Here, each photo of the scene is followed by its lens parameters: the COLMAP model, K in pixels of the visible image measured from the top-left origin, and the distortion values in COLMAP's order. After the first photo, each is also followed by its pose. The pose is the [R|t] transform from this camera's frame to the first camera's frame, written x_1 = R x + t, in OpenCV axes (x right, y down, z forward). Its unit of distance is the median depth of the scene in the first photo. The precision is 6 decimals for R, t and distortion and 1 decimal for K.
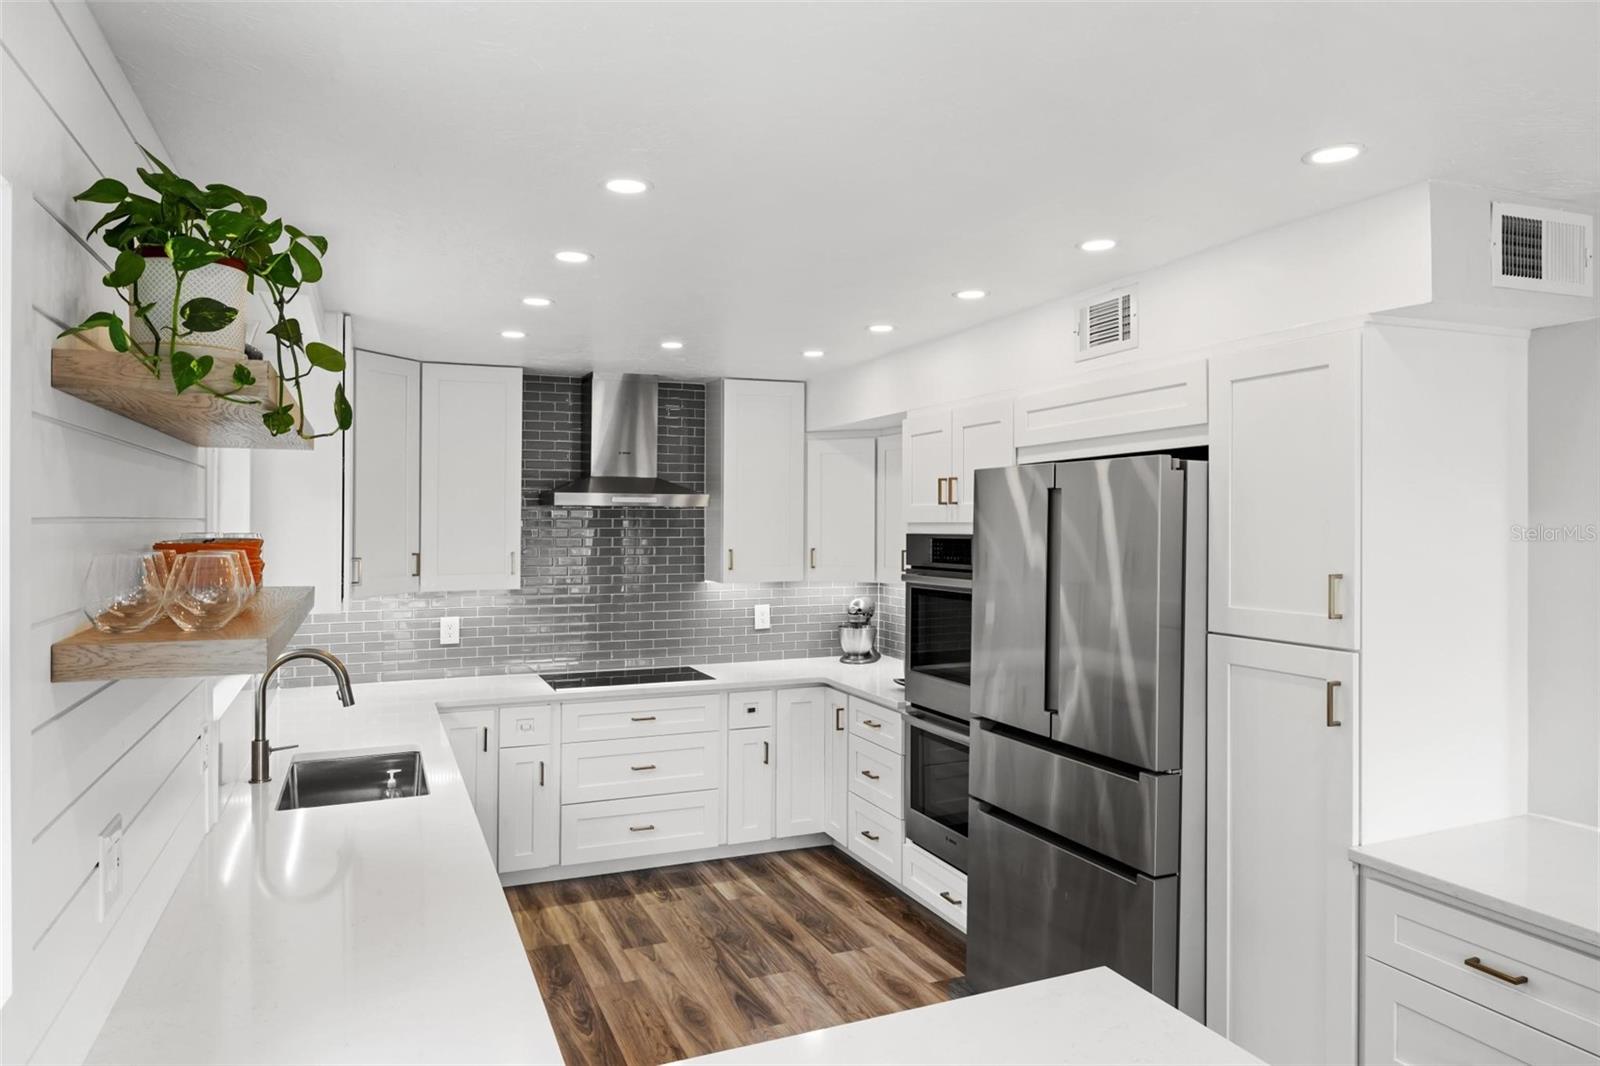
lens RADIAL K [[1066.7, 0, 808.8], [0, 1066.7, 525.4], [0, 0, 1]] dist [0.035845, 0.001867]
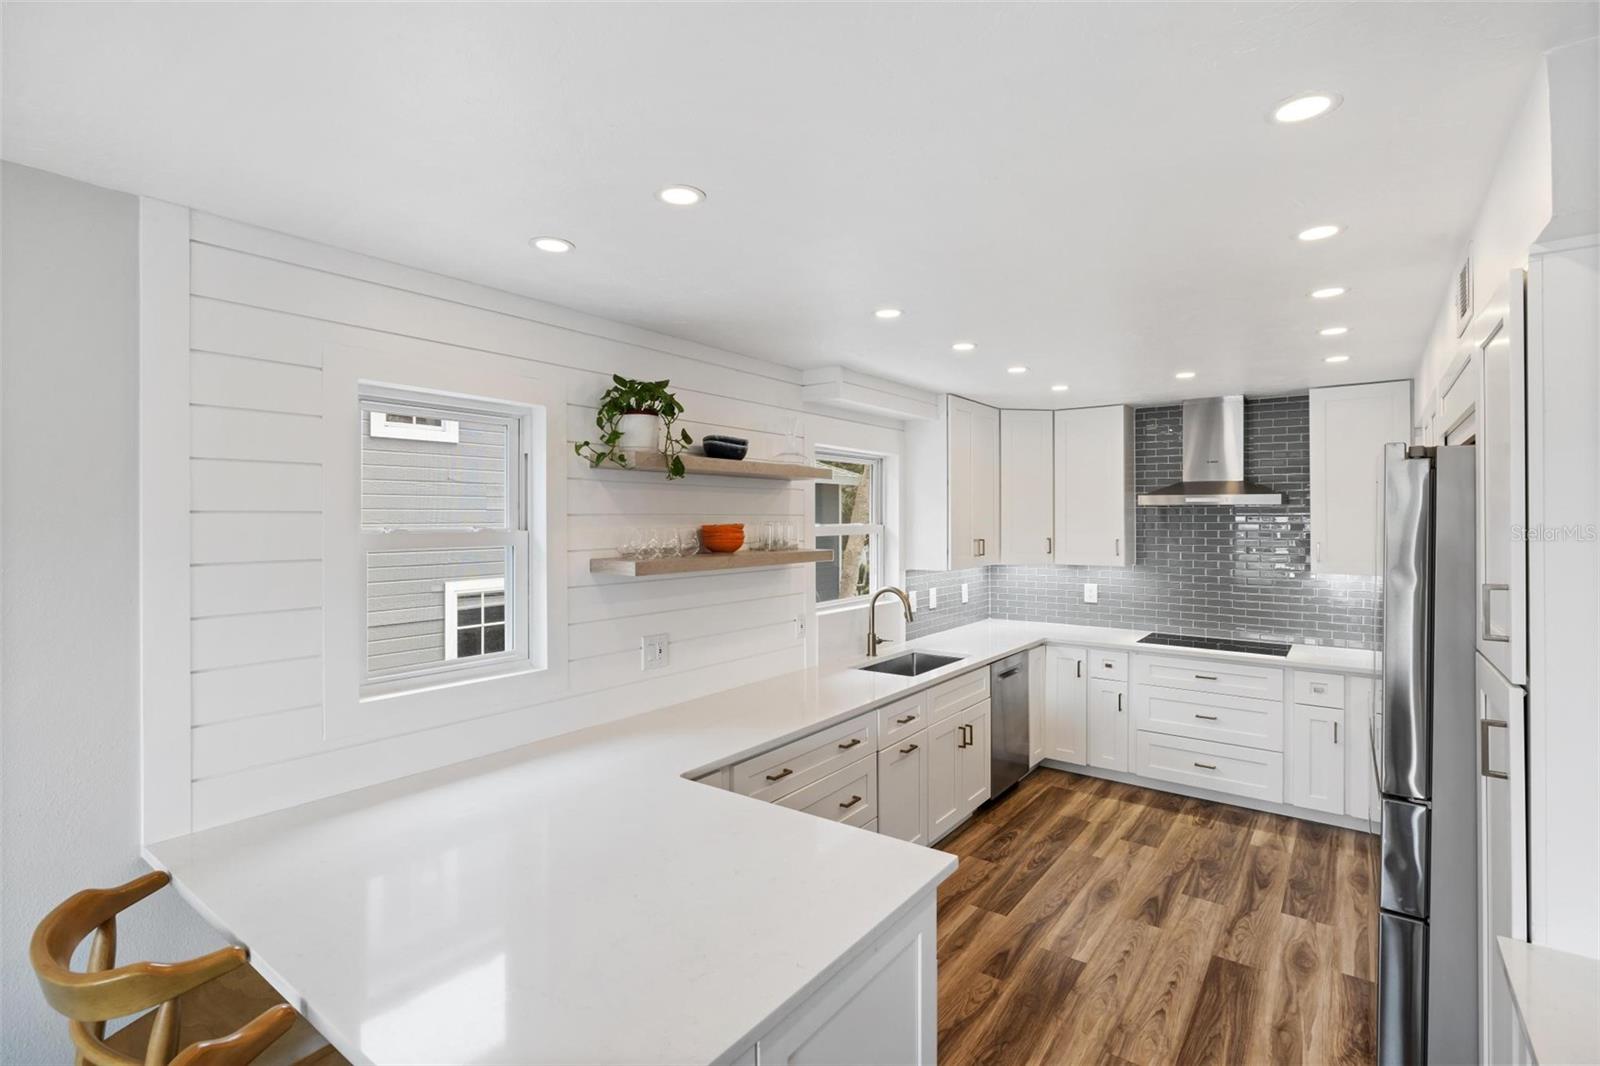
lens RADIAL K [[781.3, 0, 792.2], [0, 781.3, 516.6], [0, 0, 1]] dist [-0.008680, 0.002210]
pose [[0.480903, 0.001407, -0.876773, 0.425054], [-0.006276, 0.999979, -0.001837, 0.000148], [0.876751, 0.006386, 0.480902, 0.159283]]
